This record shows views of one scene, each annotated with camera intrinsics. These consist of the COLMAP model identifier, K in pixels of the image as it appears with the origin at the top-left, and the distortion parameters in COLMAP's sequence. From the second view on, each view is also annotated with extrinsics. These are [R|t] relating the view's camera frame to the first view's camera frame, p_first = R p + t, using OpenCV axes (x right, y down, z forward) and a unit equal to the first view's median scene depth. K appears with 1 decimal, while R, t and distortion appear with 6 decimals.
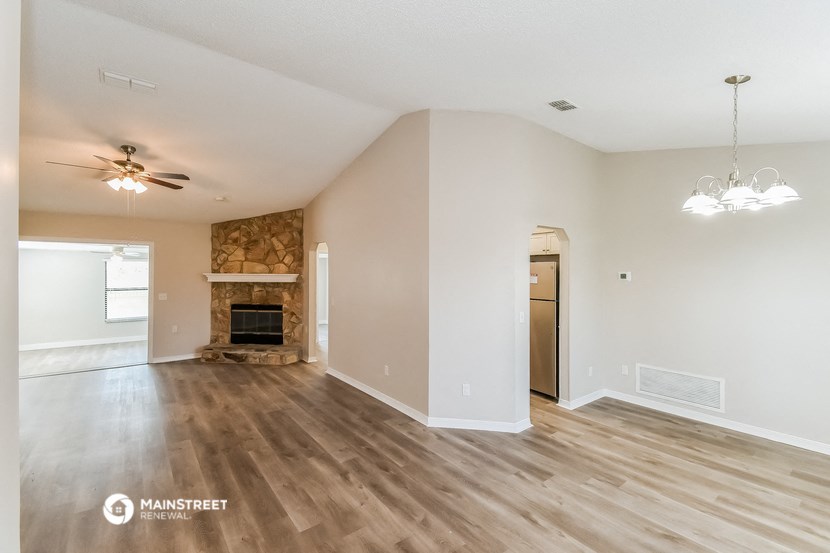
lens RADIAL K [[359.8, 0, 415.6], [0, 359.8, 268.9], [0, 0, 1]] dist [0.005727, -0.000567]
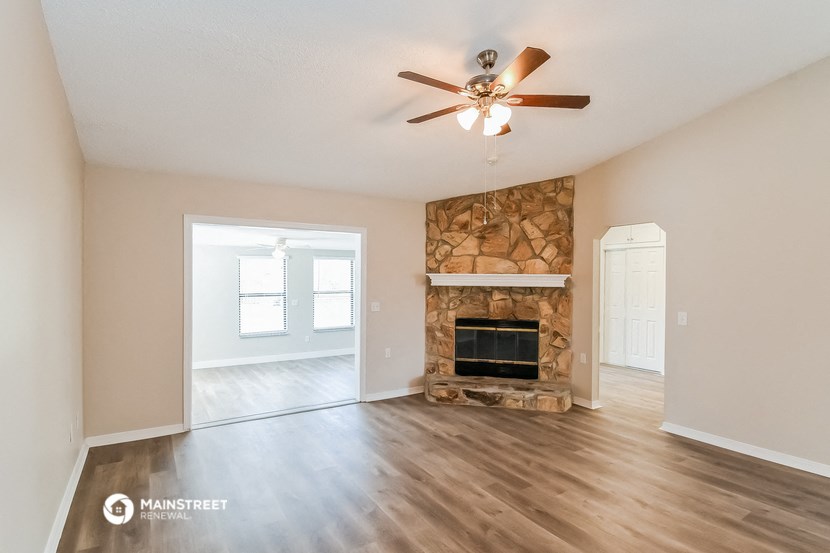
lens RADIAL K [[426.3, 0, 414.1], [0, 426.3, 277.0], [0, 0, 1]] dist [-0.024827, -0.003488]
pose [[0.992294, 0.002188, -0.123888, -0.502500], [-0.001113, 0.999961, 0.008750, 0.011928], [0.123902, -0.008545, 0.992258, 0.185313]]
